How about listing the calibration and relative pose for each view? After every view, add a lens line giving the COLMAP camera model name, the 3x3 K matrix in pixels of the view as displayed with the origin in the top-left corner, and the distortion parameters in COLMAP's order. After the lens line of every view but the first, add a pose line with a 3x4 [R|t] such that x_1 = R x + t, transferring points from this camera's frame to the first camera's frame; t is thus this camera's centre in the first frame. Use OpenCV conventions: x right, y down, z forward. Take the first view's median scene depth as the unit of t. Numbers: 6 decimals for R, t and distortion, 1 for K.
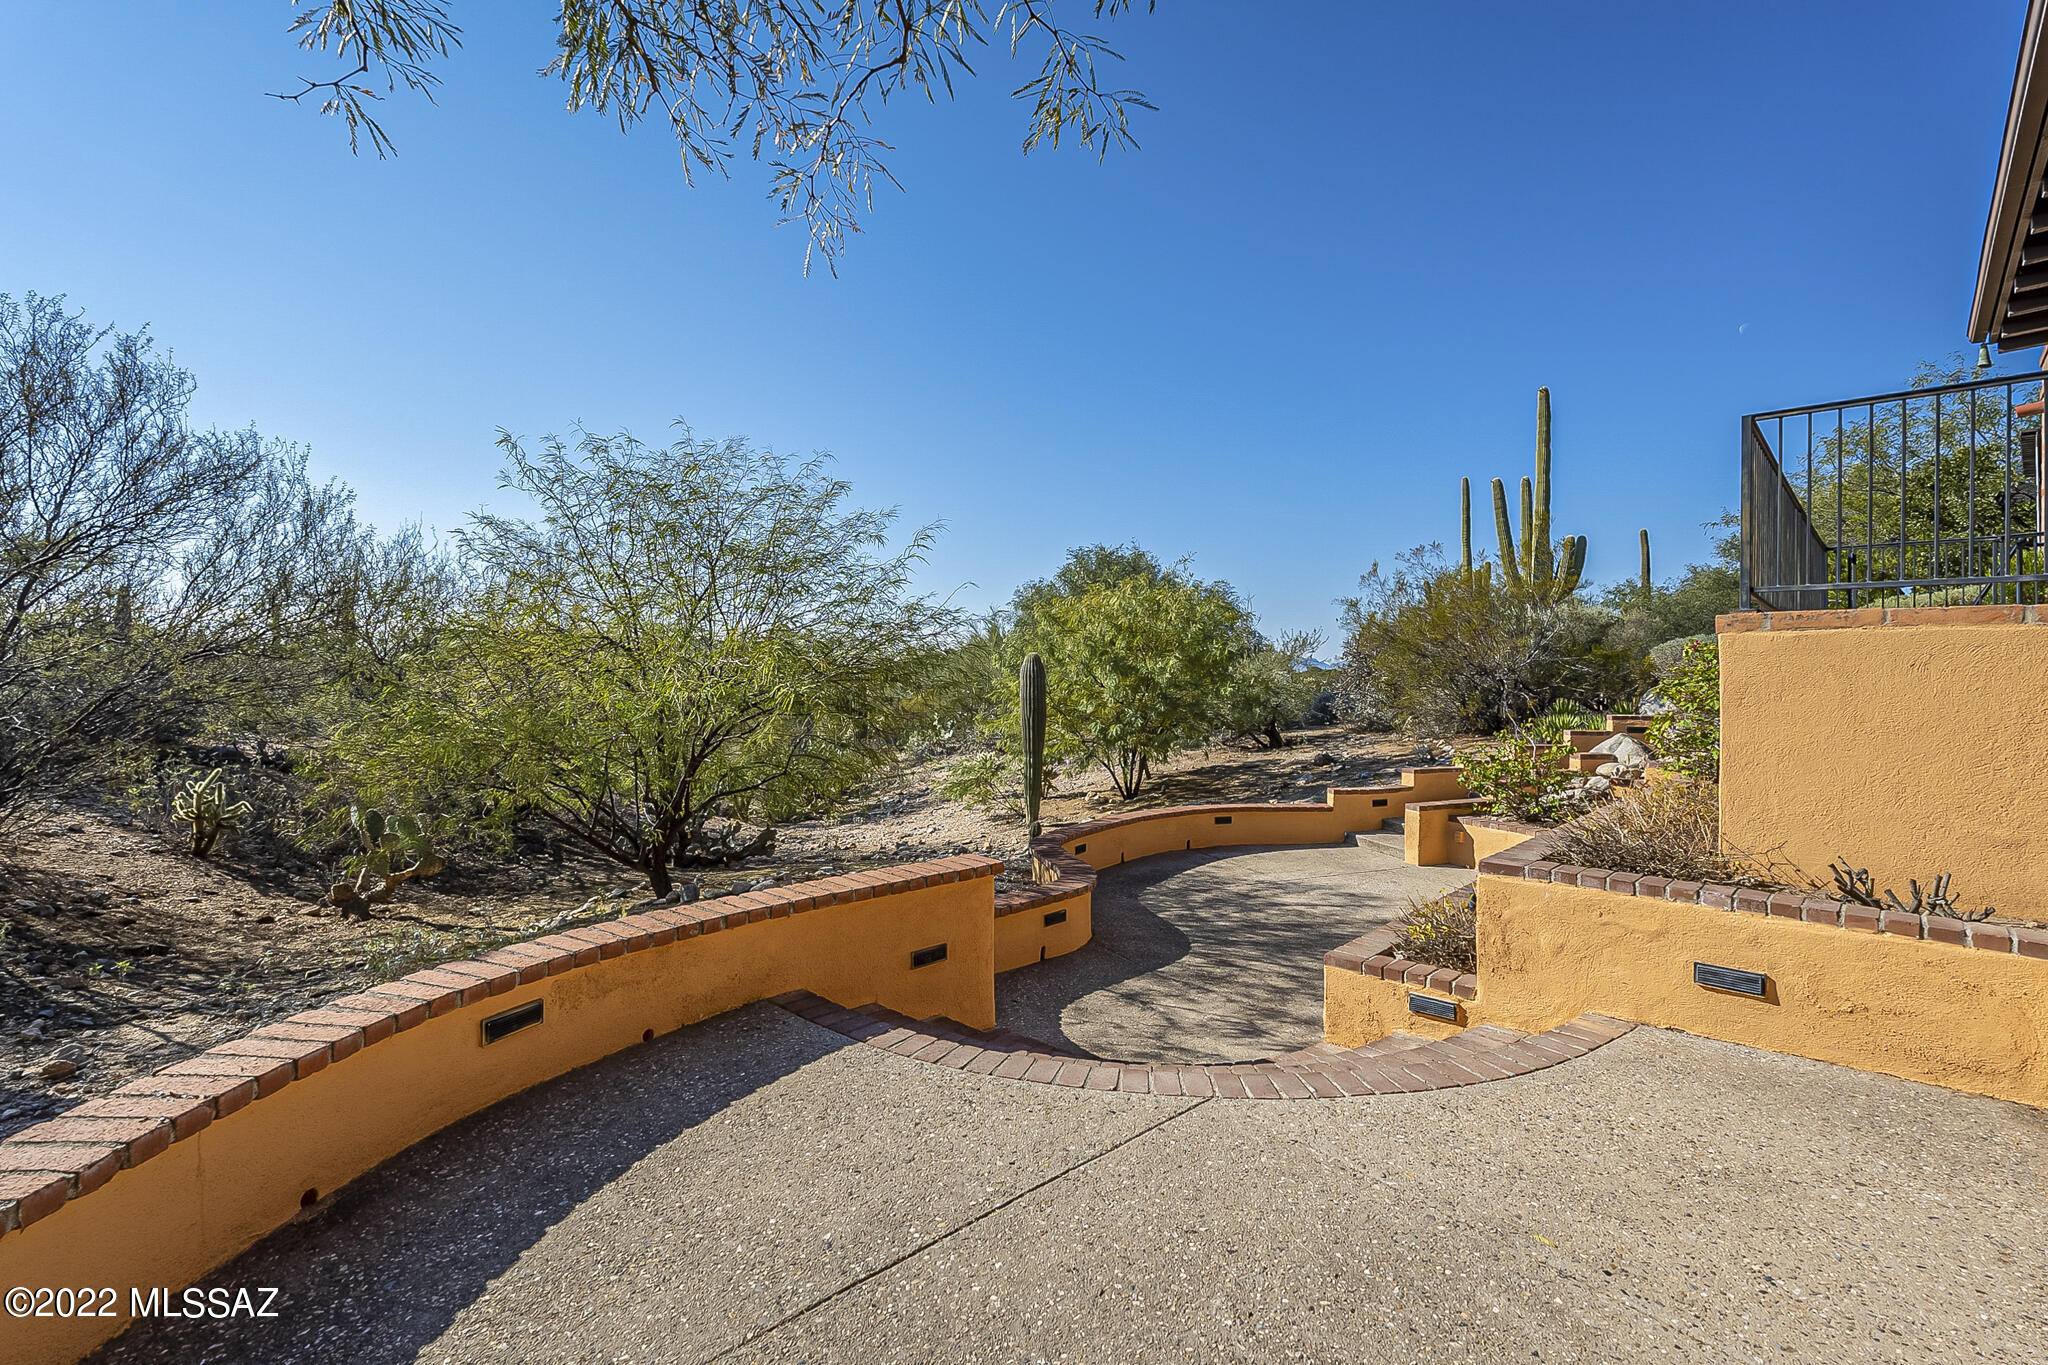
lens RADIAL K [[900.8, 0, 1028.4], [0, 900.8, 678.2], [0, 0, 1]] dist [0.003303, 0.000581]
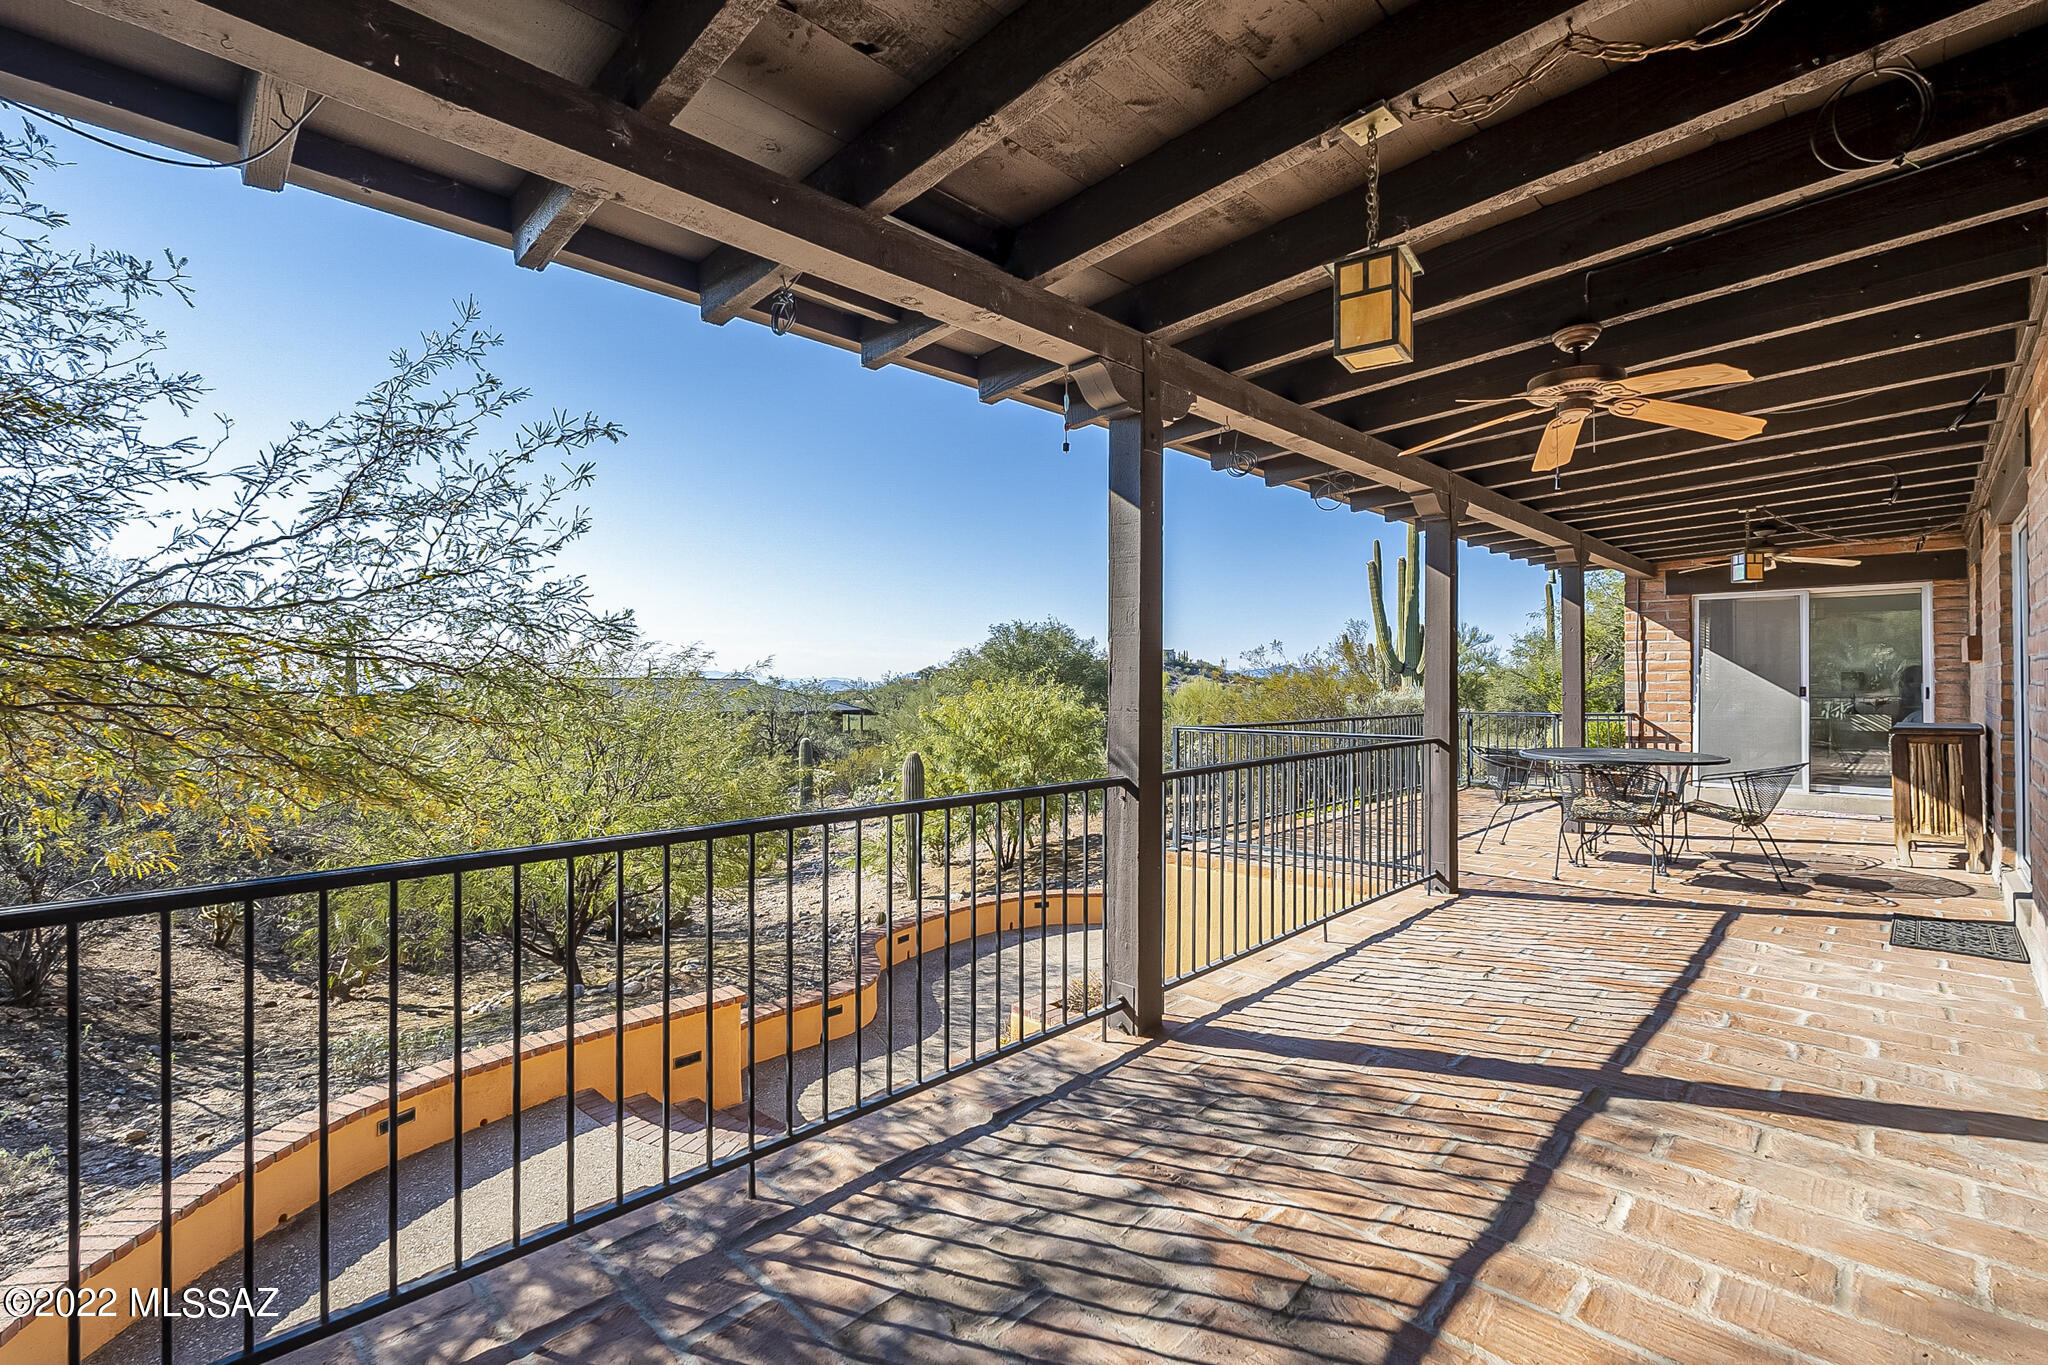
lens RADIAL K [[900.8, 0, 1020.9], [0, 900.8, 685.3], [0, 0, 1]] dist [0.003303, 0.000581]
pose [[0.999865, -0.010687, -0.012474, 0.289745], [0.010620, 0.999929, -0.005402, -0.191390], [0.012531, 0.005269, 0.999908, -0.327659]]
